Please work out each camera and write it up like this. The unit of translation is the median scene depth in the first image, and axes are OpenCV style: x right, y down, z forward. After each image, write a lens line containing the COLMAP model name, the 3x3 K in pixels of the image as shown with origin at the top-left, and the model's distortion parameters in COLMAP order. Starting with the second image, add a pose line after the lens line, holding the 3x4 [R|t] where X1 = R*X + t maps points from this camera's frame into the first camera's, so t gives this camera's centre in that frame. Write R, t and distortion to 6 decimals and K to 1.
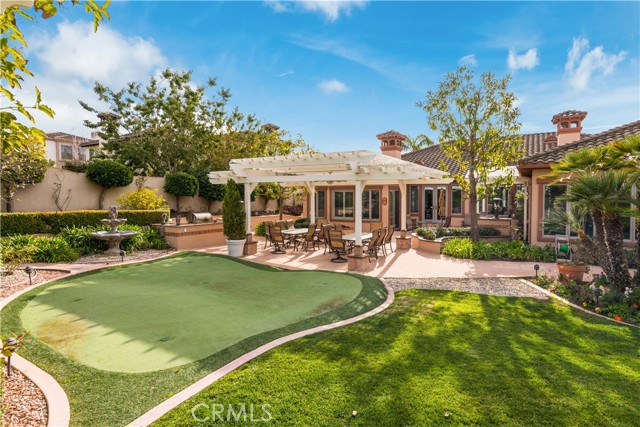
lens RADIAL K [[357.1, 0, 316.9], [0, 357.1, 211.8], [0, 0, 1]] dist [-0.000412, -0.000127]
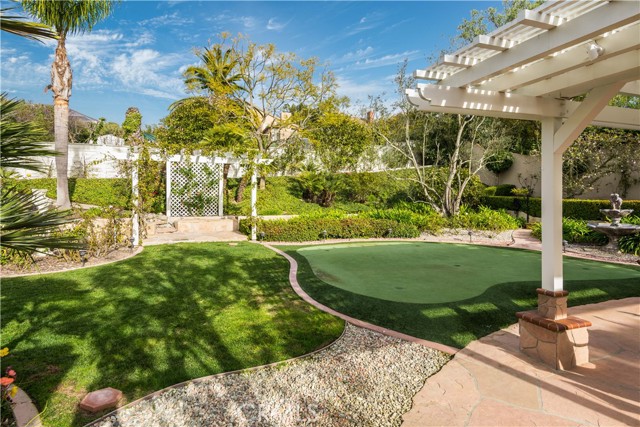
lens RADIAL K [[357.1, 0, 316.9], [0, 357.1, 211.8], [0, 0, 1]] dist [-0.000412, -0.000127]
pose [[-0.628358, 0.023959, -0.777555, 0.529694], [-0.032177, 0.997870, 0.056750, 0.000356], [0.777258, 0.060679, -0.626249, 0.959019]]
